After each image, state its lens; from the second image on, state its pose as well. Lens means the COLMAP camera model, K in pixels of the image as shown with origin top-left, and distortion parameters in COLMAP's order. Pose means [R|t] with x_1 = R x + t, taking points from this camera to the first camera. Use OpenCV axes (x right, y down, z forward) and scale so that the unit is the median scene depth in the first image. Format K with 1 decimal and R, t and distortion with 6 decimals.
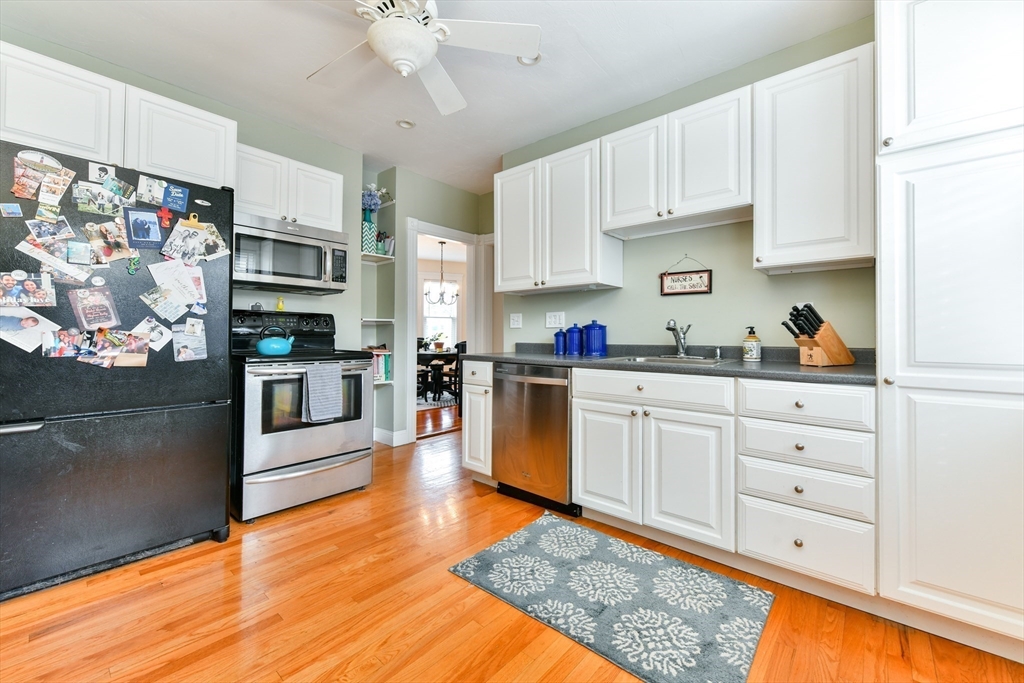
lens RADIAL K [[415.4, 0, 516.9], [0, 415.4, 335.5], [0, 0, 1]] dist [-0.001240, -0.000089]
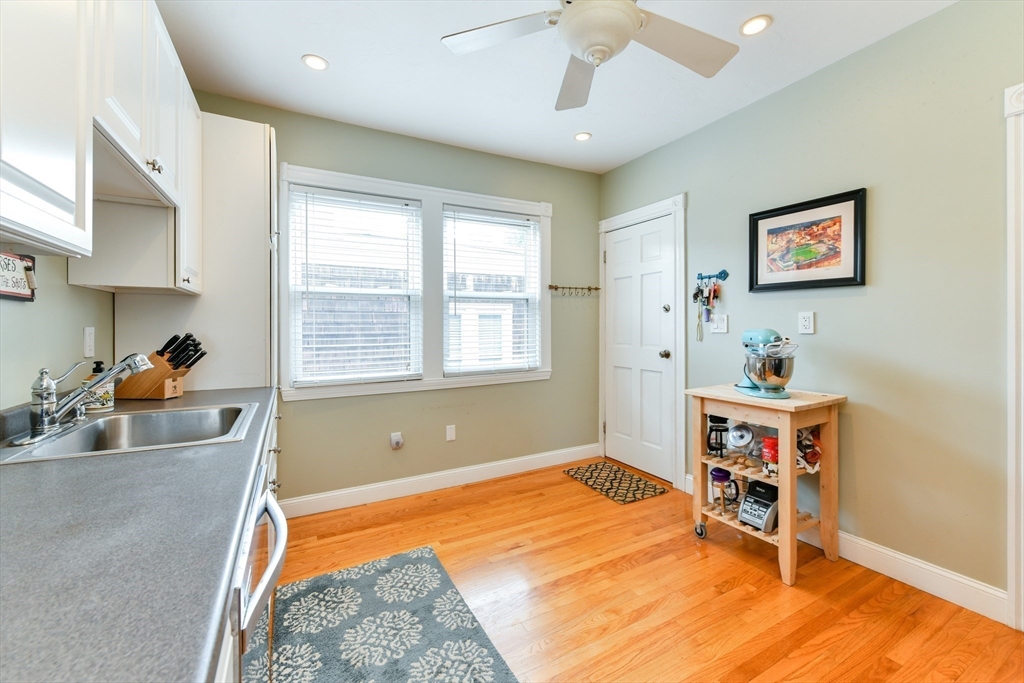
lens RADIAL K [[415.4, 0, 515.2], [0, 415.4, 332.5], [0, 0, 1]] dist [-0.001240, -0.000089]
pose [[-0.935686, -0.007748, 0.352750, -0.396939], [-0.006167, 0.999965, 0.005607, -0.096700], [-0.352781, 0.003071, -0.935701, 1.779592]]
